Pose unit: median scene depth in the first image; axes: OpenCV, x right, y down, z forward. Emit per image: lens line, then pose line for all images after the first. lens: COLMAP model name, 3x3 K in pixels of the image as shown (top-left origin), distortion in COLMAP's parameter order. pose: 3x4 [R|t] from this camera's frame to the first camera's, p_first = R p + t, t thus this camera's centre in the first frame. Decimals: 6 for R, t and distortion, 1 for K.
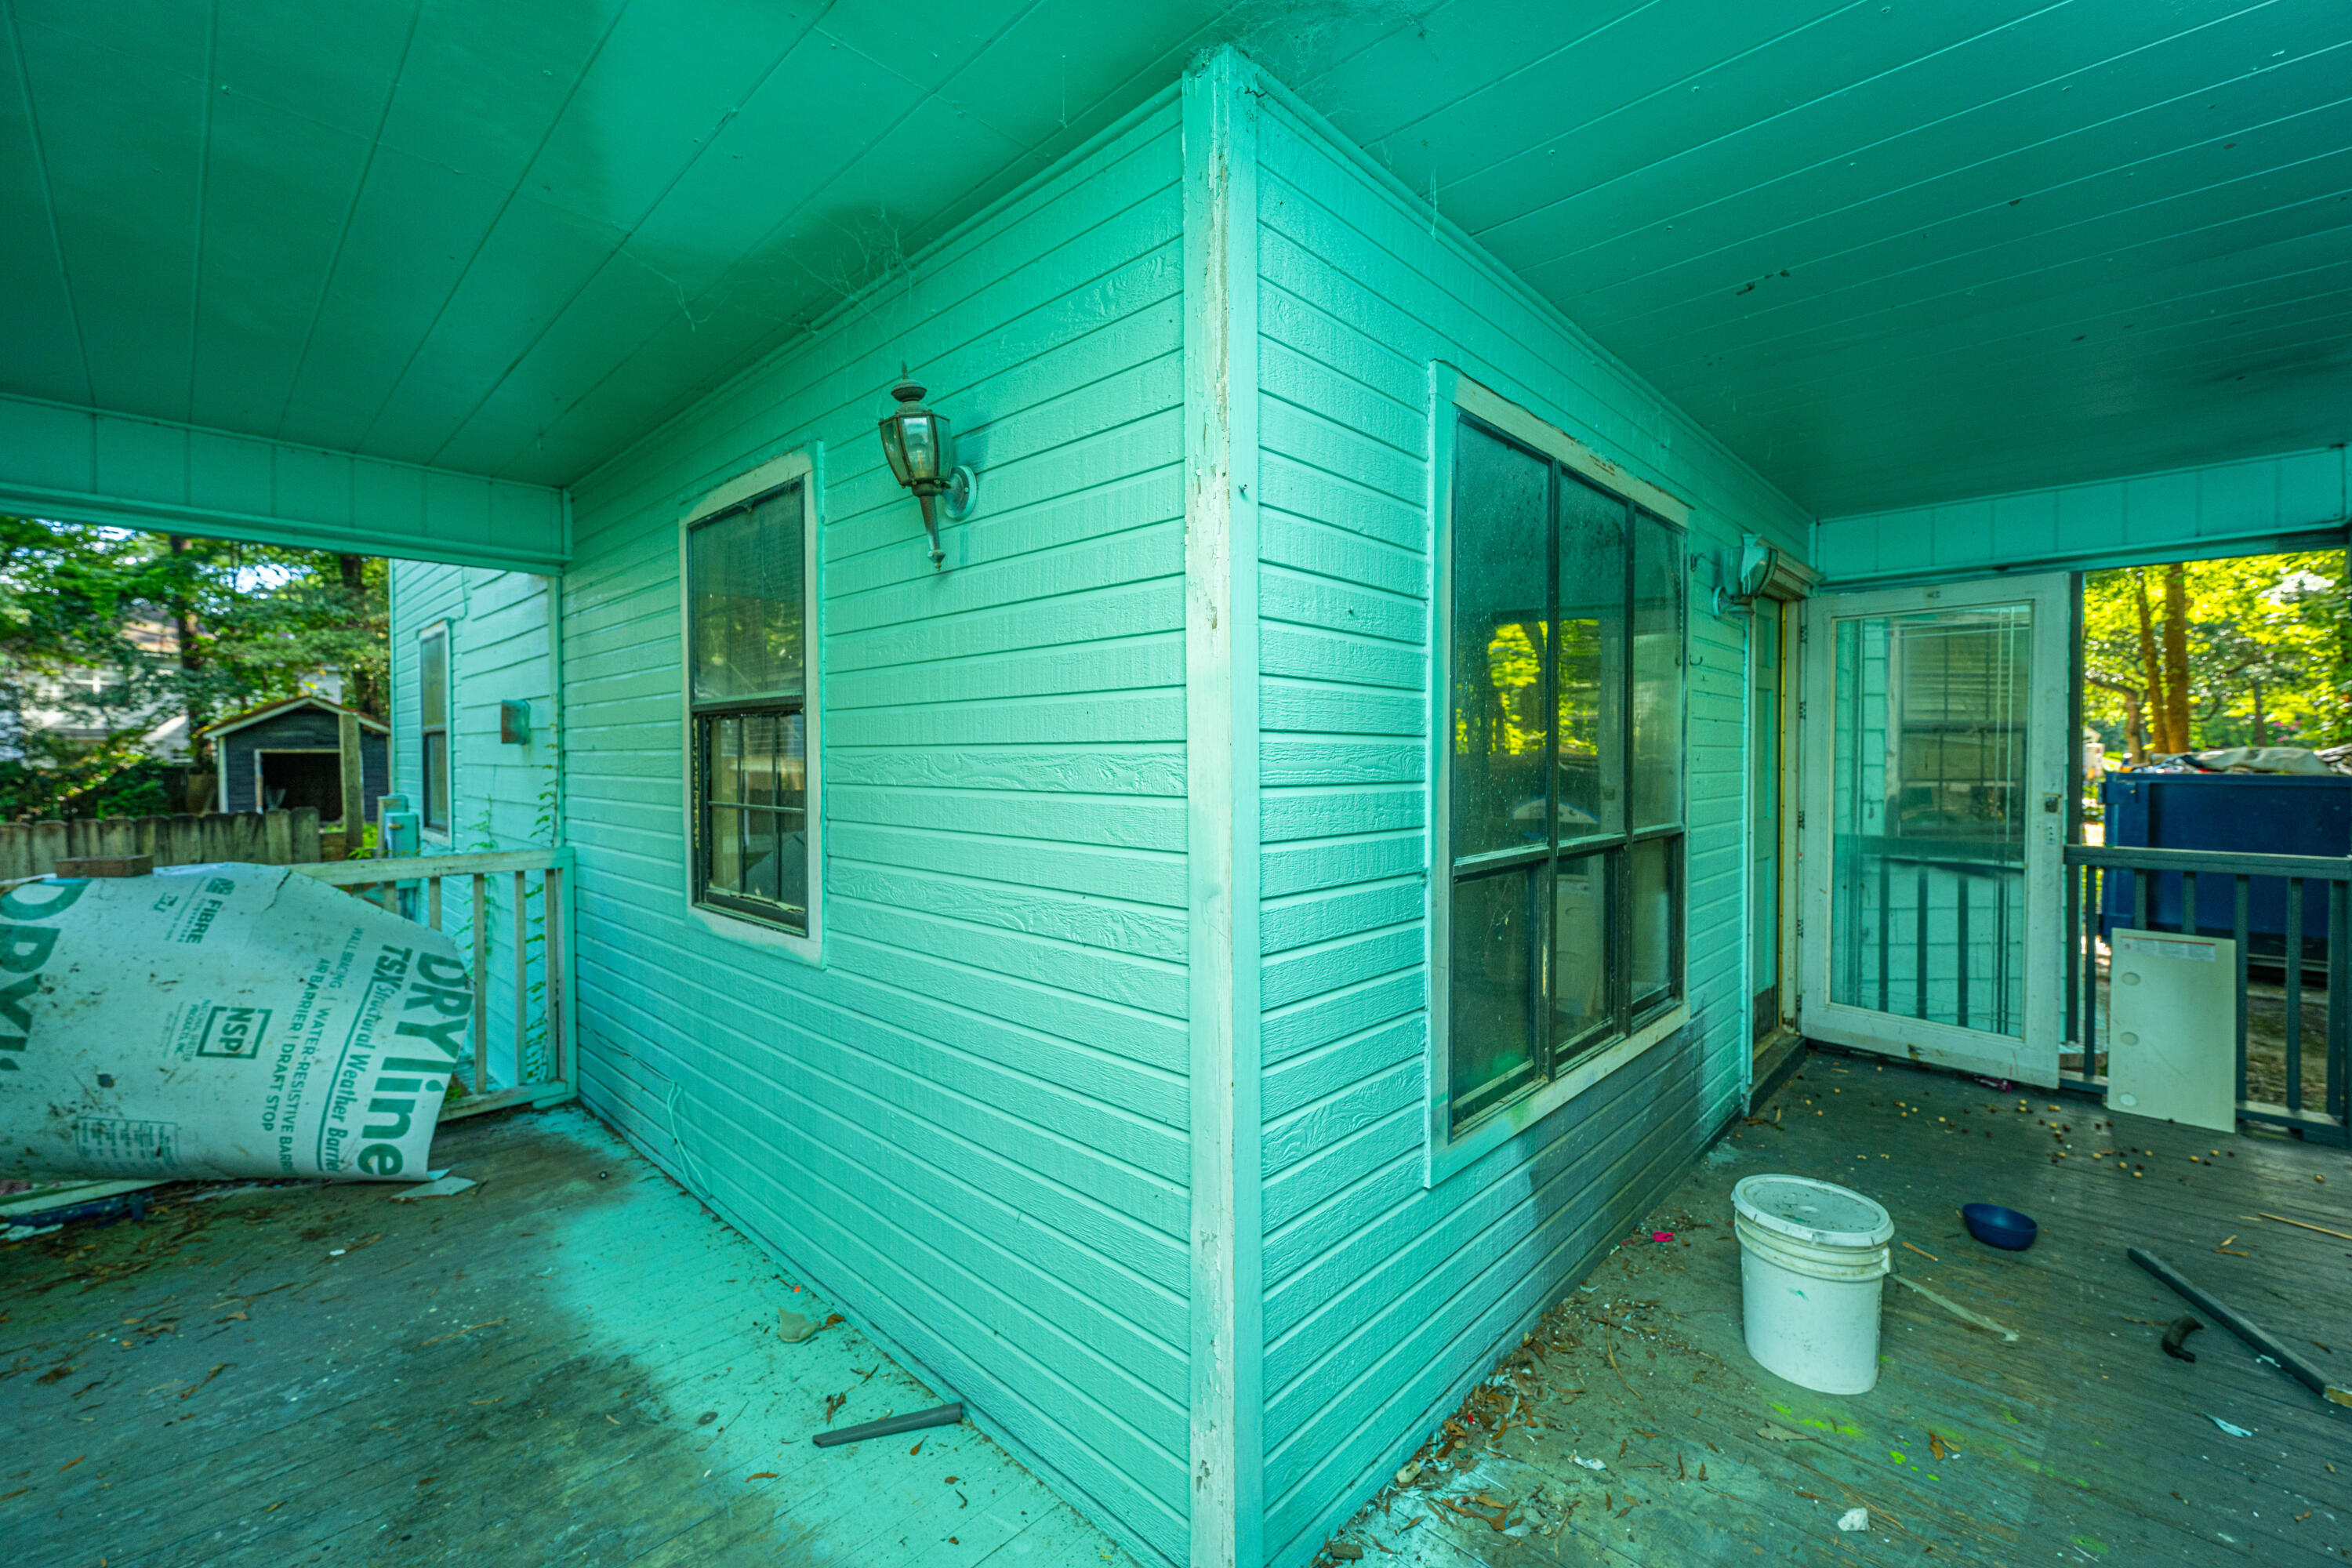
lens RADIAL K [[968.2, 0, 1180.7], [0, 968.2, 773.0], [0, 0, 1]] dist [0.004713, -0.000107]
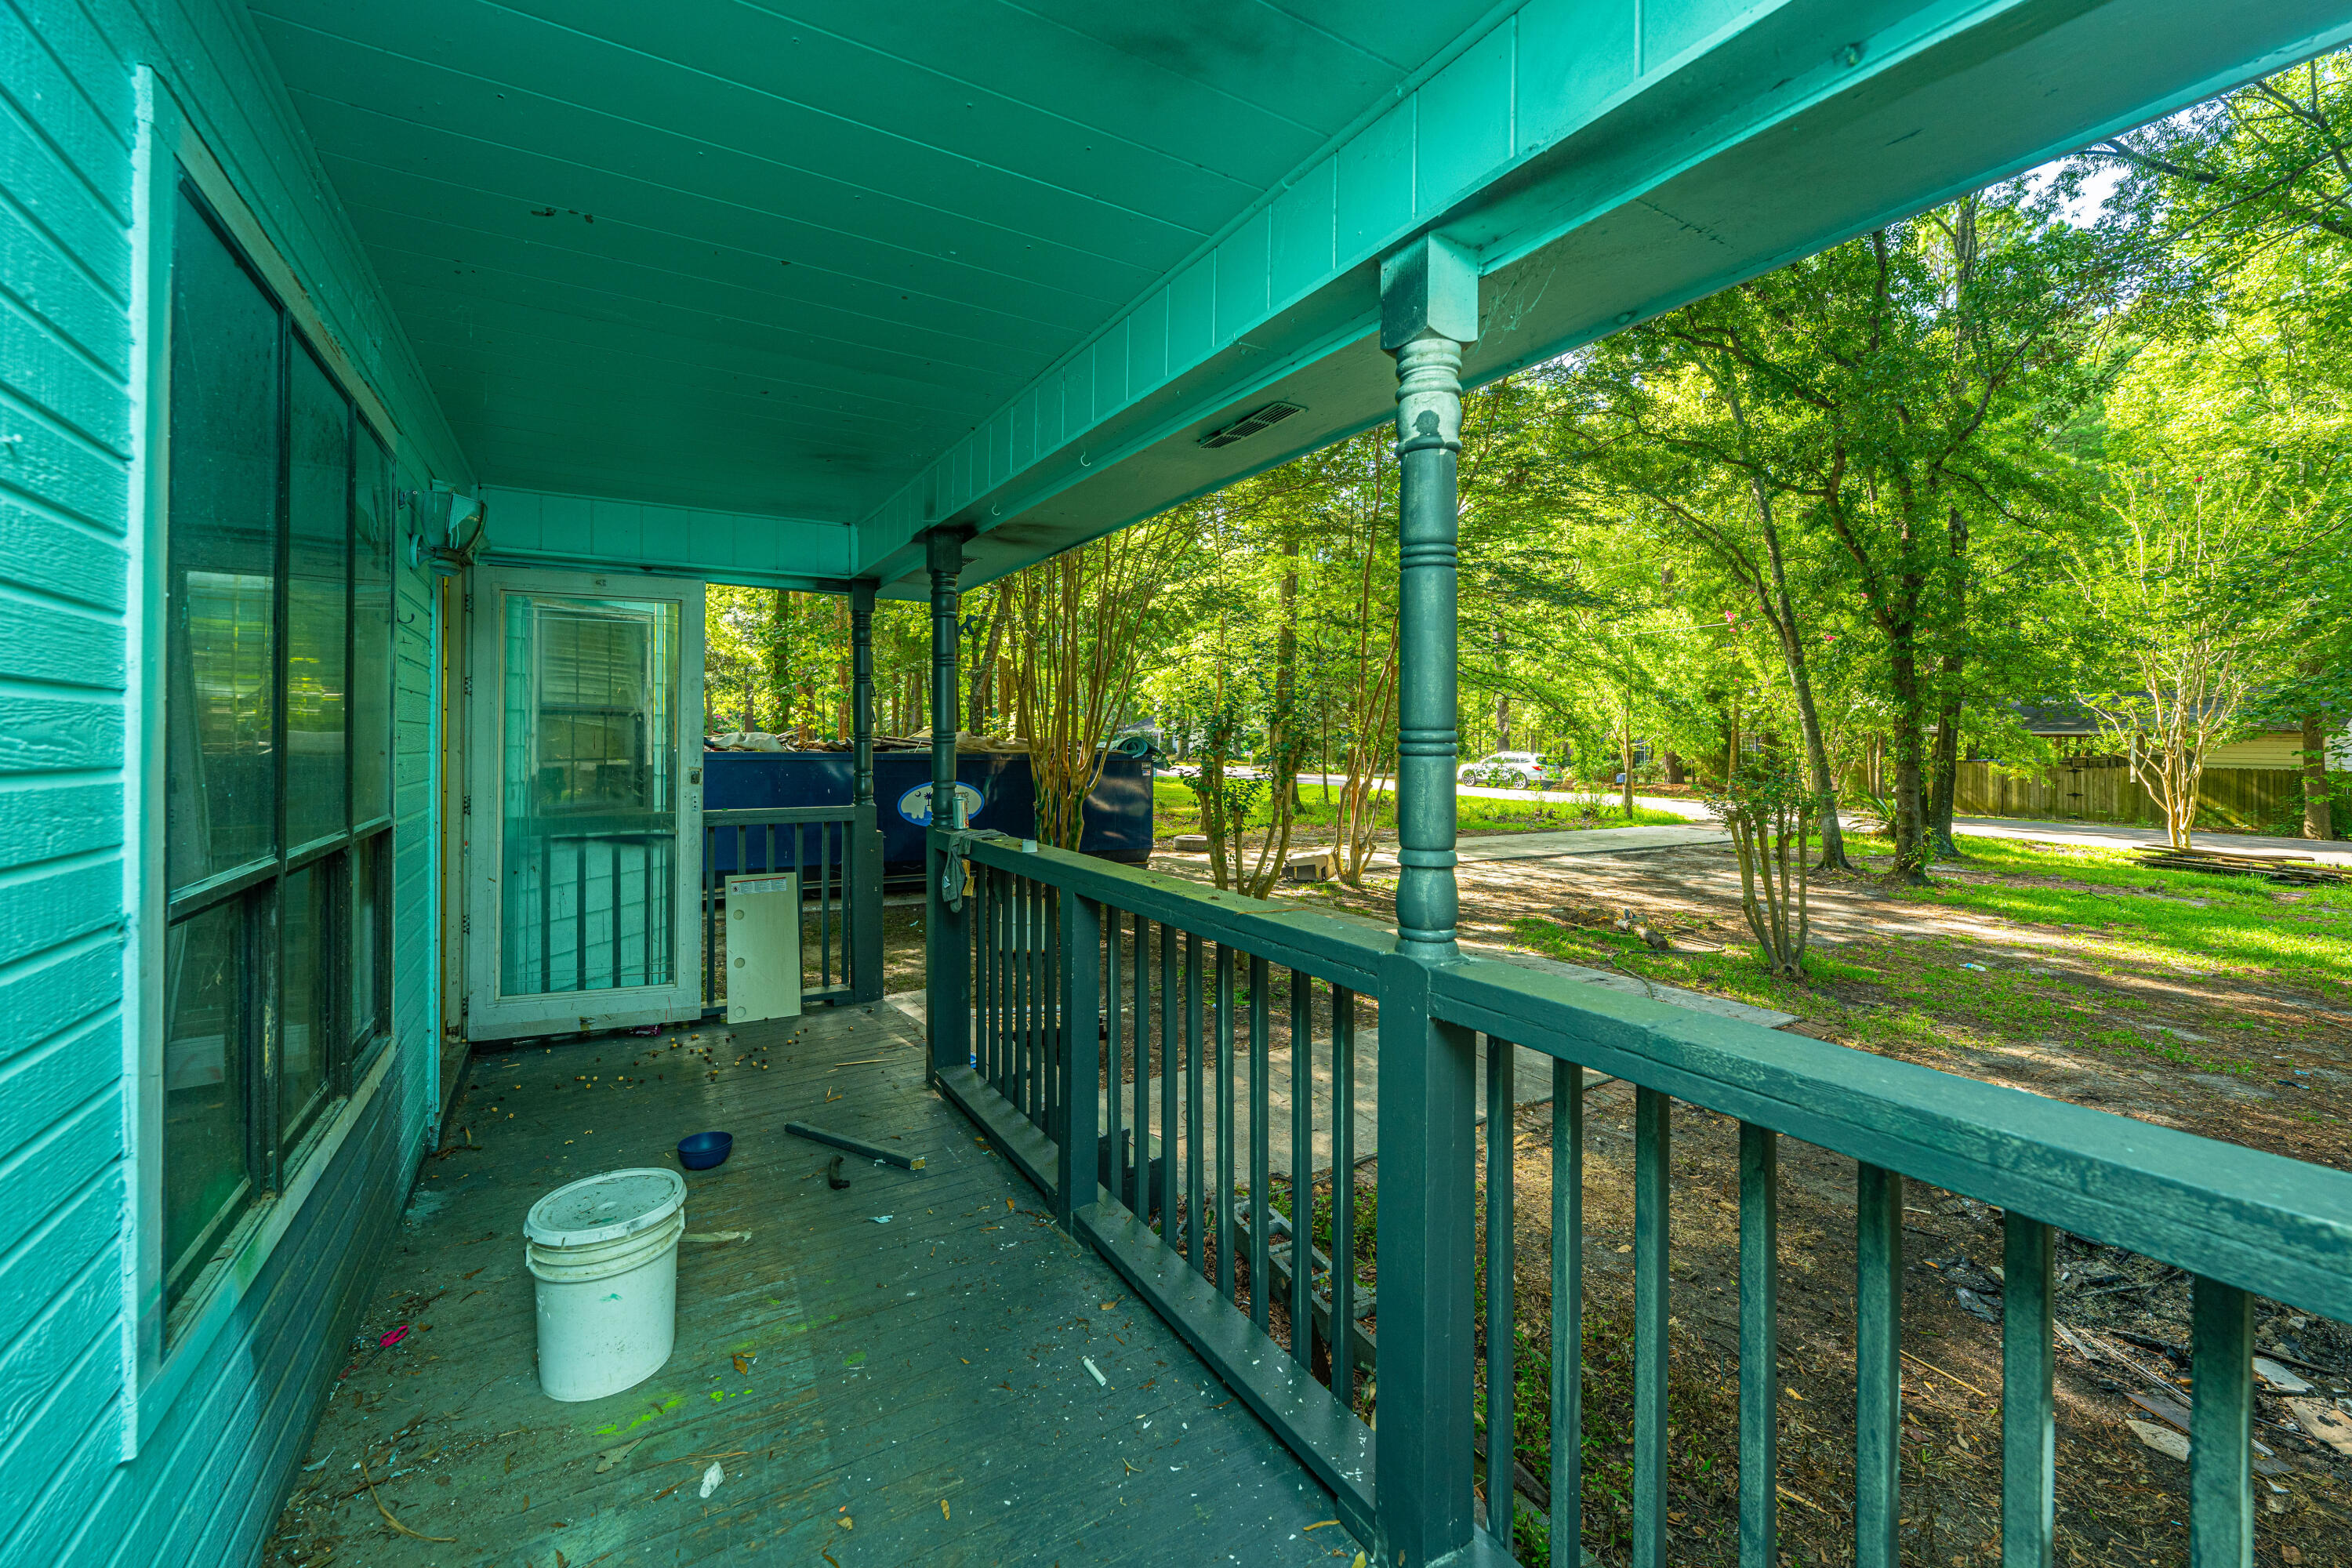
lens RADIAL K [[968.2, 0, 1194.3], [0, 968.2, 739.3], [0, 0, 1]] dist [0.004713, -0.000107]
pose [[0.261000, 0.000396, 0.965339, -0.089111], [0.017421, 0.999835, -0.005121, 0.003593], [-0.965182, 0.018154, 0.260950, 0.131067]]
